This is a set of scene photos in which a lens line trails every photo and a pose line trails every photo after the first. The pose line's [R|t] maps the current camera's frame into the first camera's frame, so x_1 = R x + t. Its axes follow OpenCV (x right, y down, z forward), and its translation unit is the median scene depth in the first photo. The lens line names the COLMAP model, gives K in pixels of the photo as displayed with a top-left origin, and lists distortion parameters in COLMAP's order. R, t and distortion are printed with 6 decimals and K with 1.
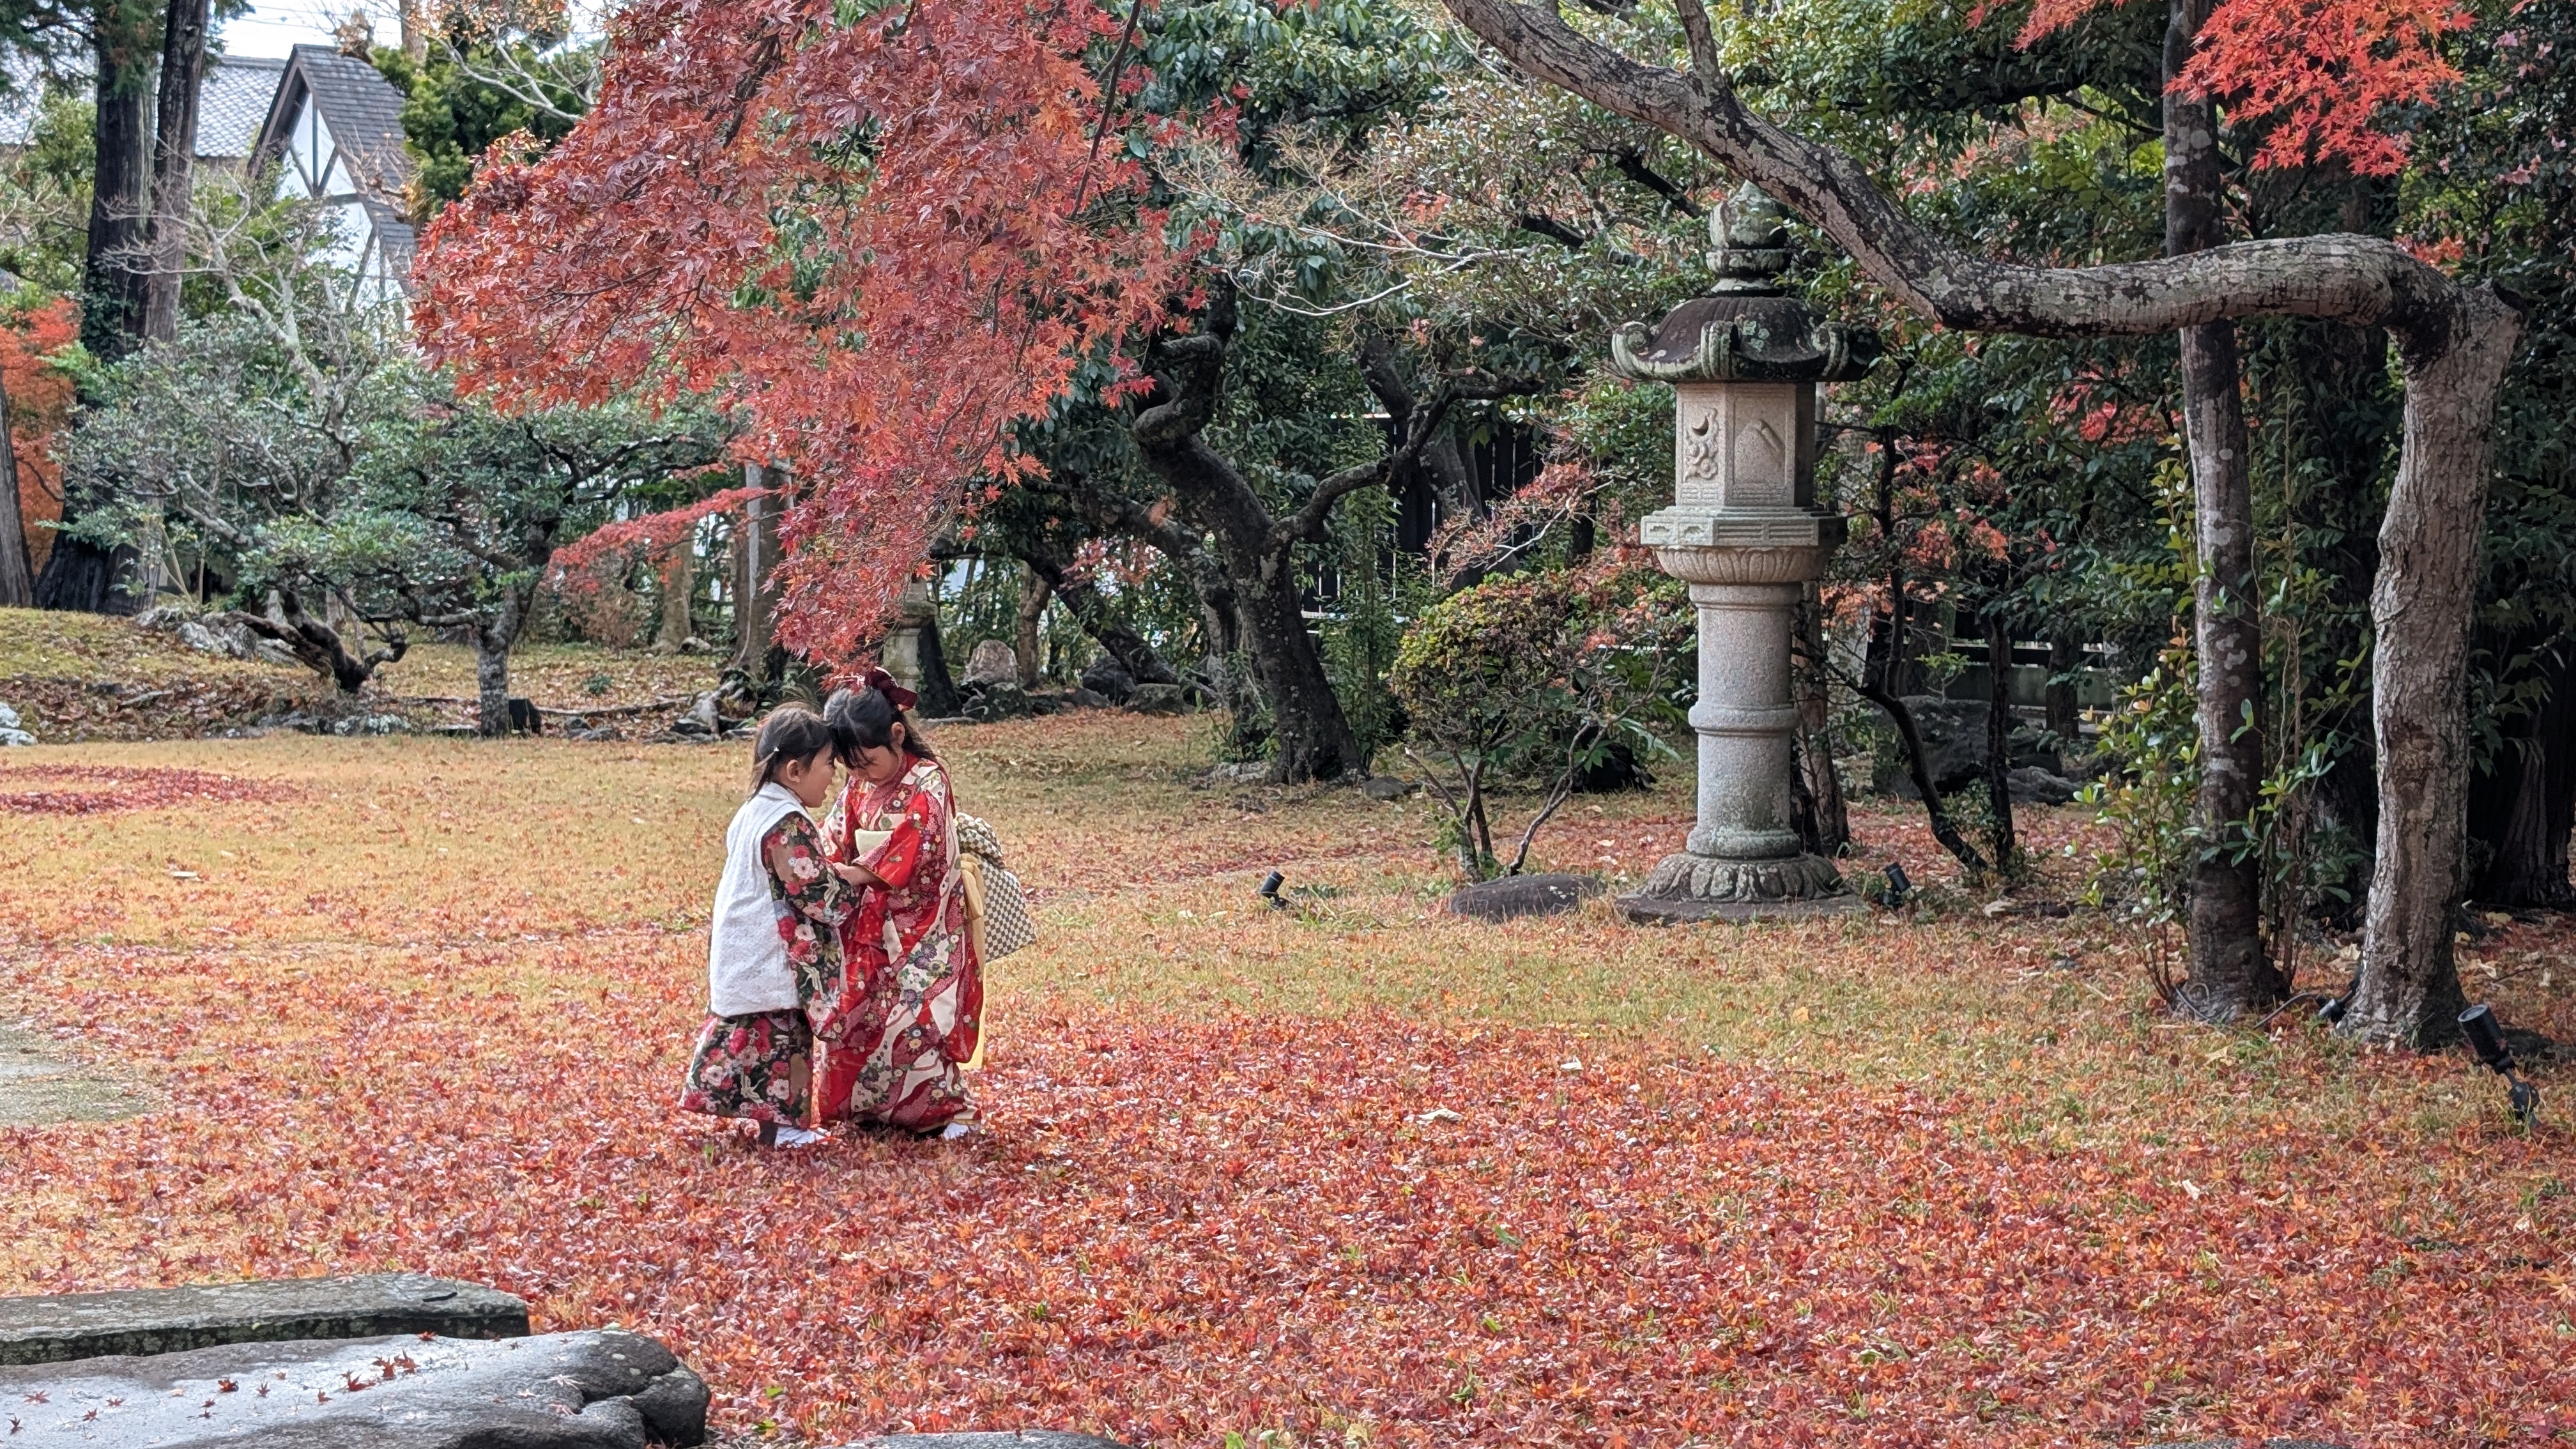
lens RADIAL K [[3623.9, 0, 1282.3], [0, 3623.9, 674.0], [0, 0, 1]] dist [0.214386, -0.809403]
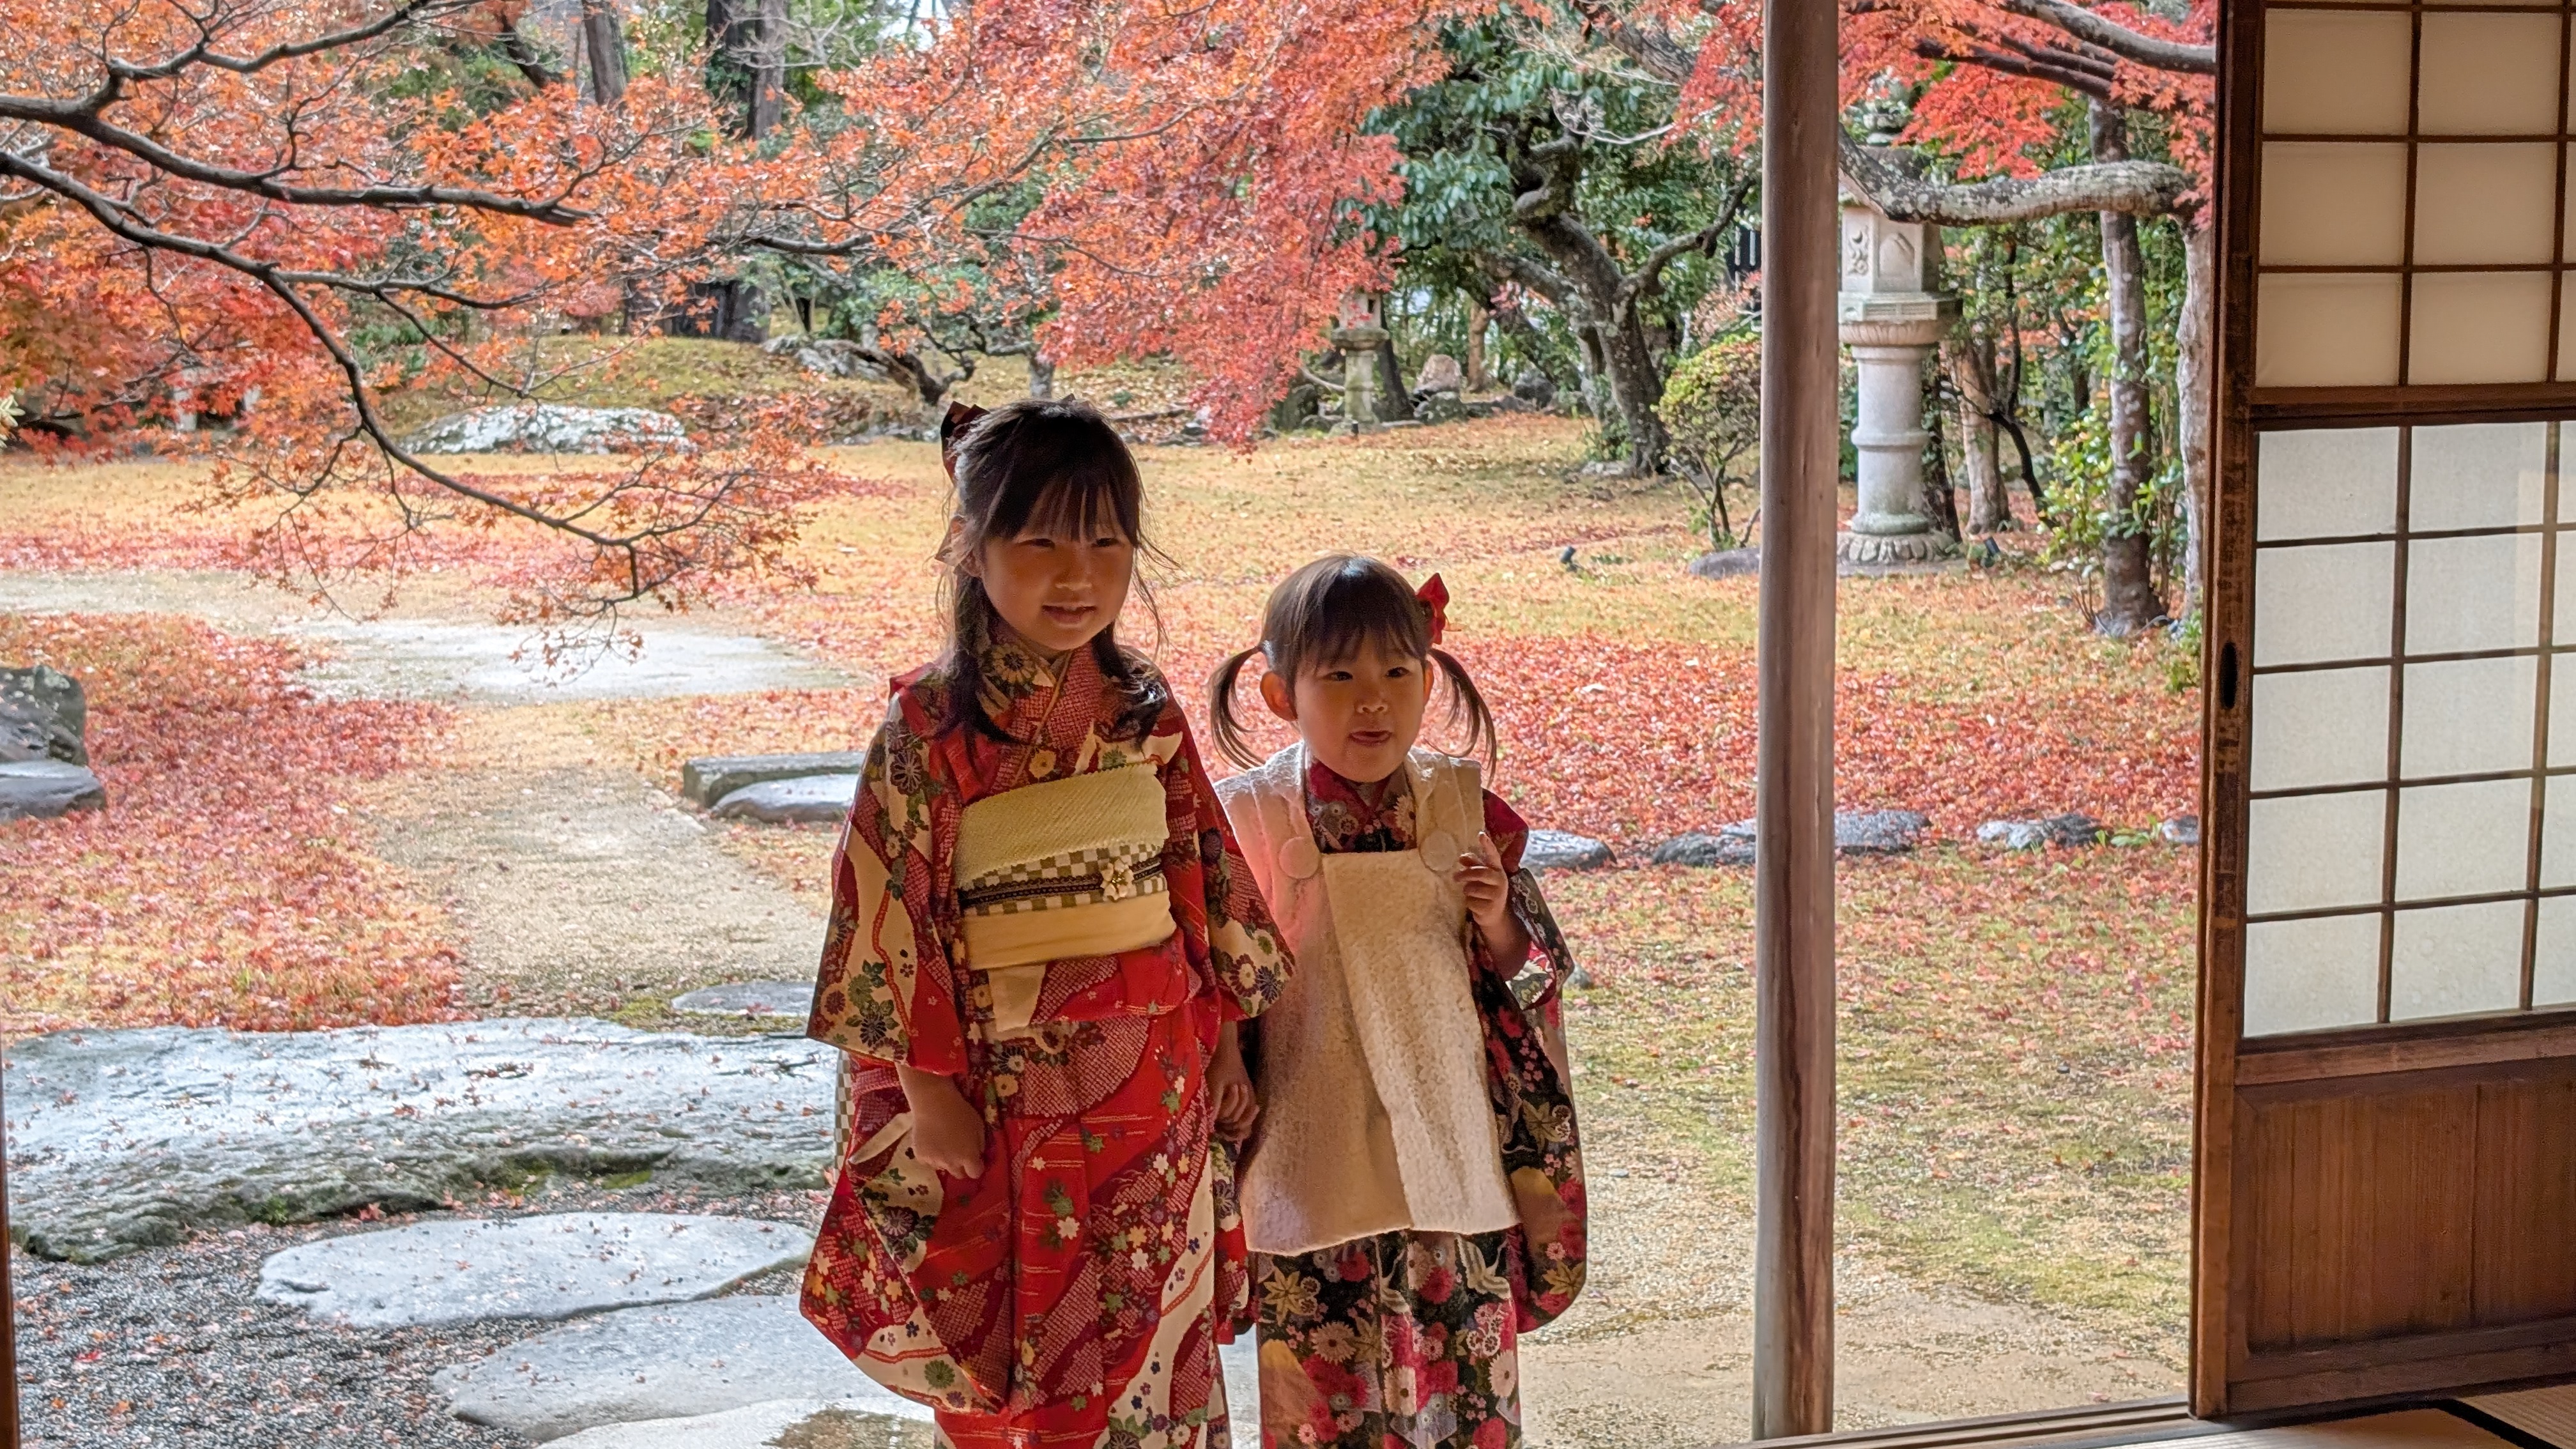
lens RADIAL K [[3623.9, 0, 1282.3], [0, 3623.9, 674.0], [0, 0, 1]] dist [0.214386, -0.809403]
pose [[0.989562, -0.000338, -0.144110, 0.091910], [0.013303, 0.995941, 0.089016, -0.025596], [0.143495, -0.090004, 0.985550, -0.456179]]
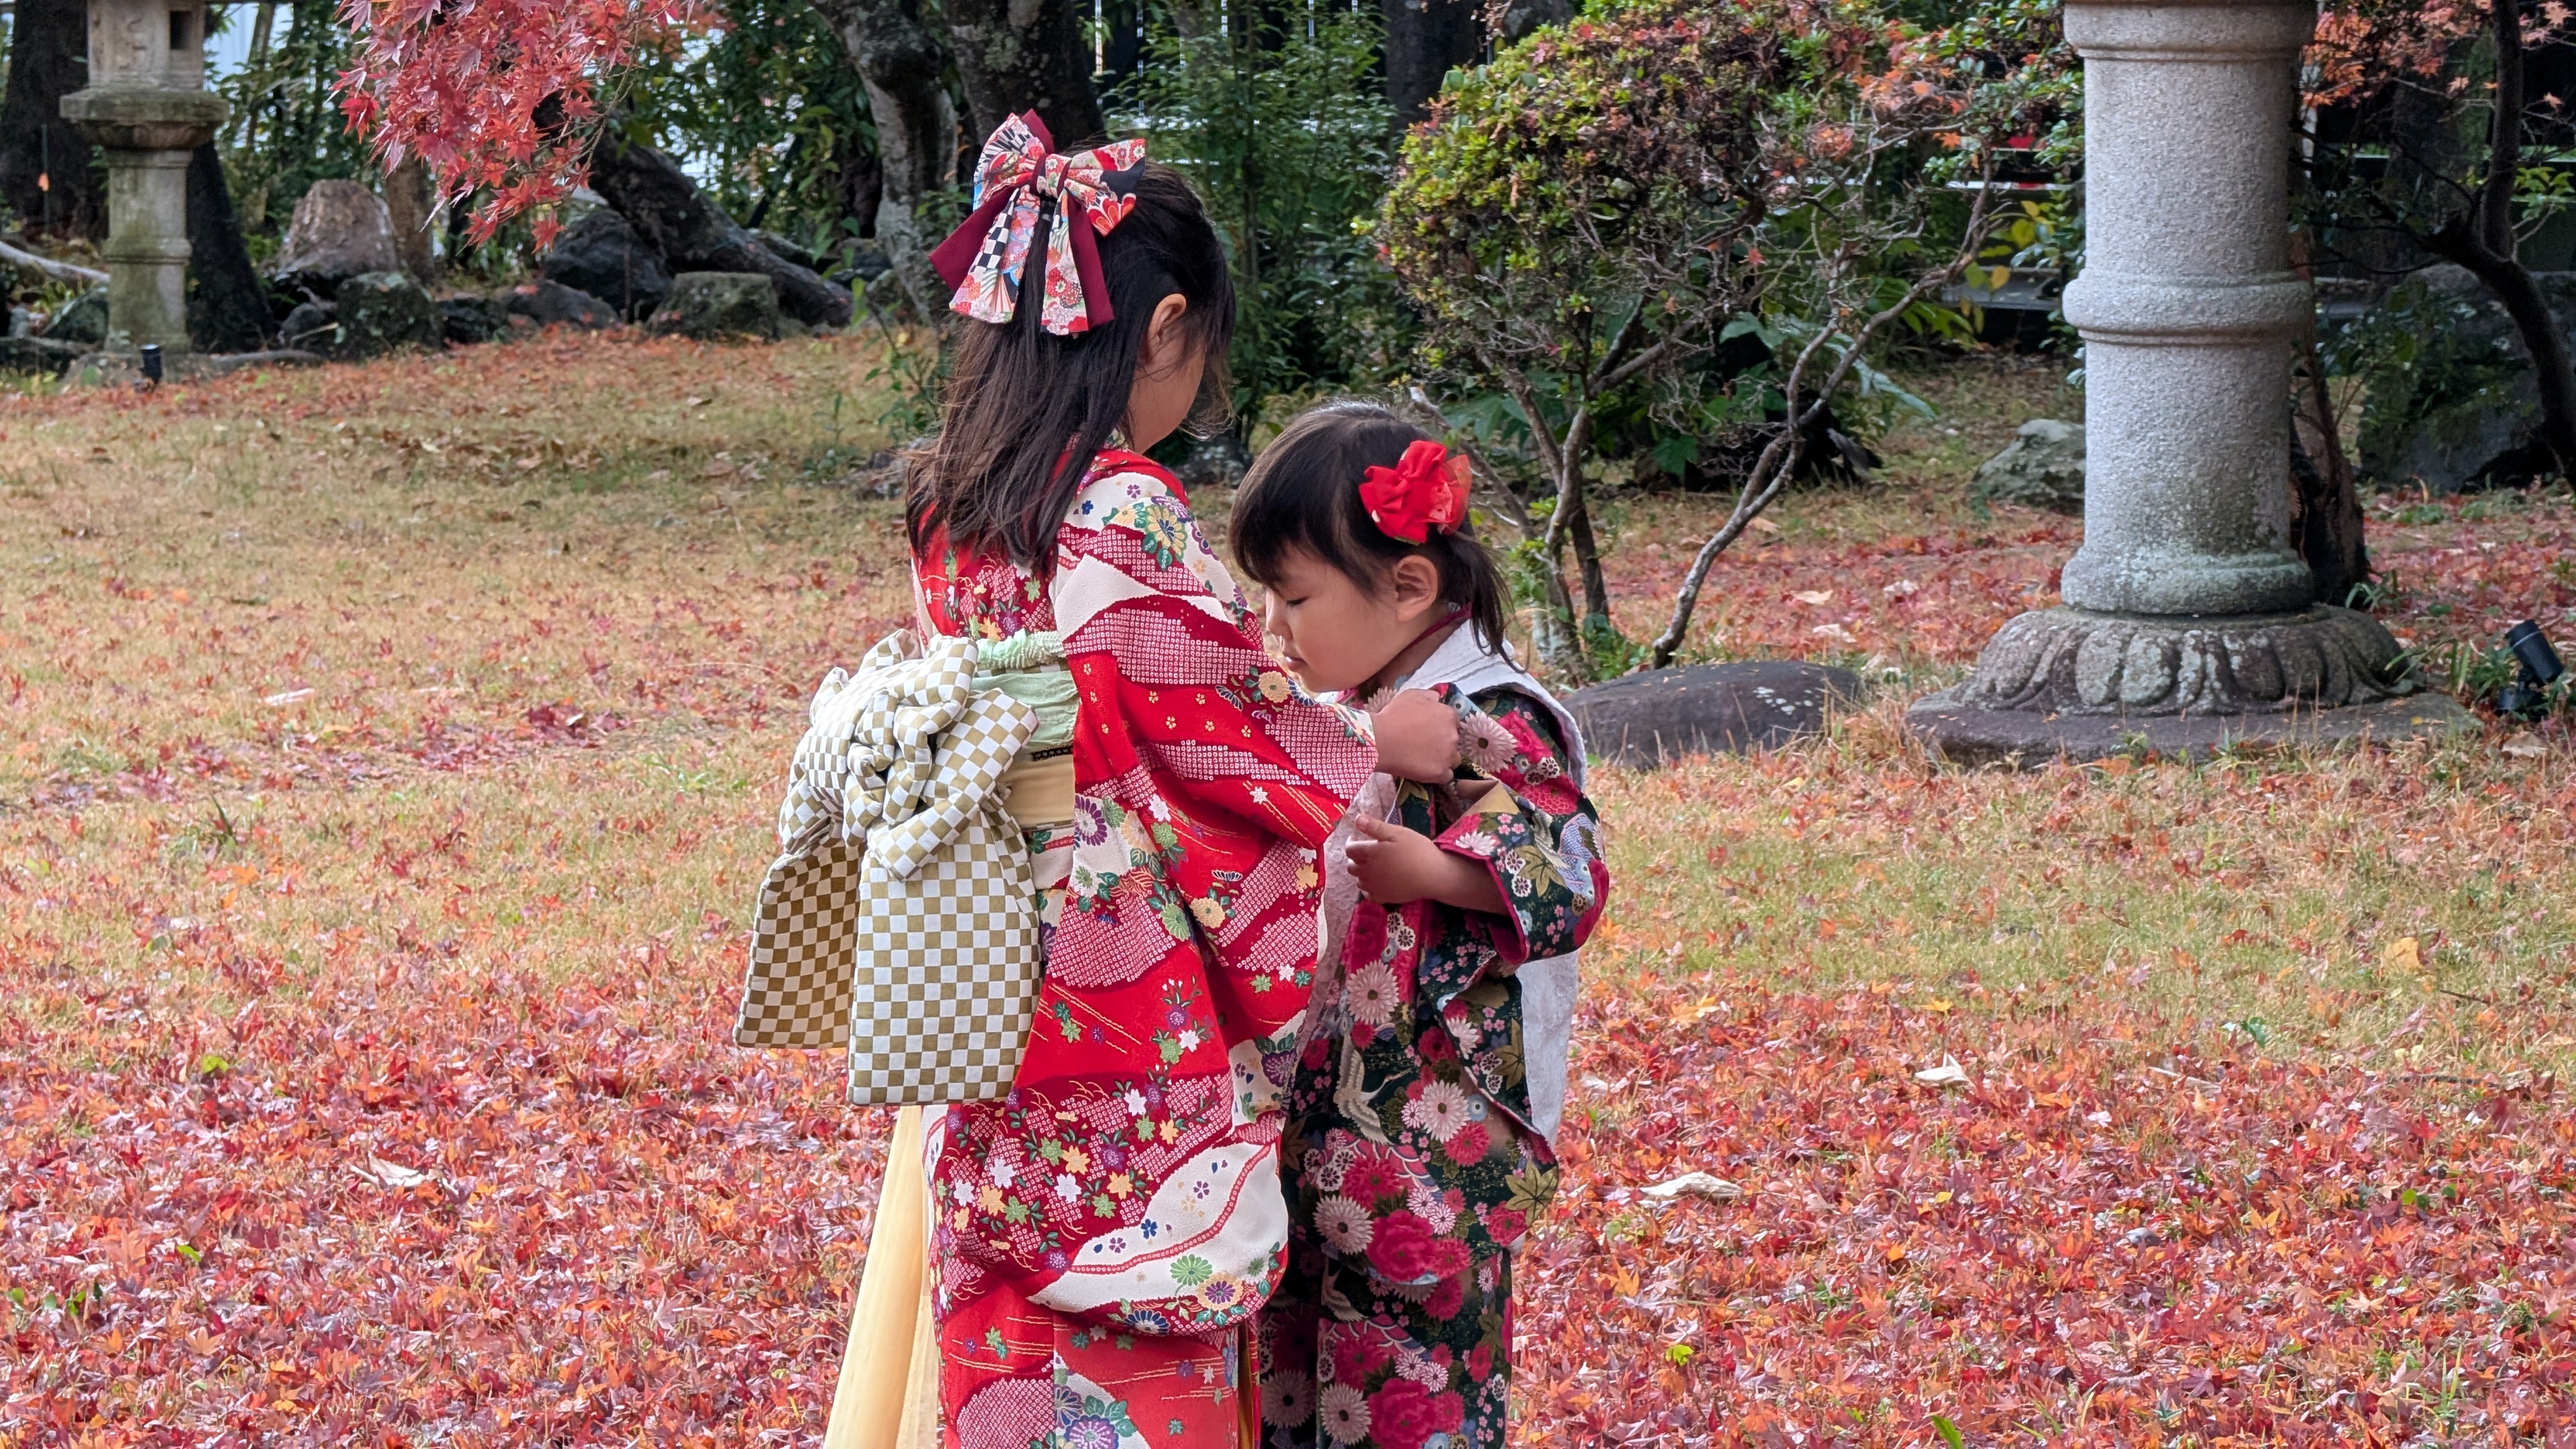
lens RADIAL K [[7868.2, 0, 1288.0], [0, 7868.2, 724.5], [0, 0, 1]] dist [0.360038, 0.315729]
pose [[0.998437, -0.016192, 0.053484, -0.035292], [0.013062, 0.998209, 0.058374, 0.005066], [-0.054334, -0.057584, 0.996861, 0.028296]]
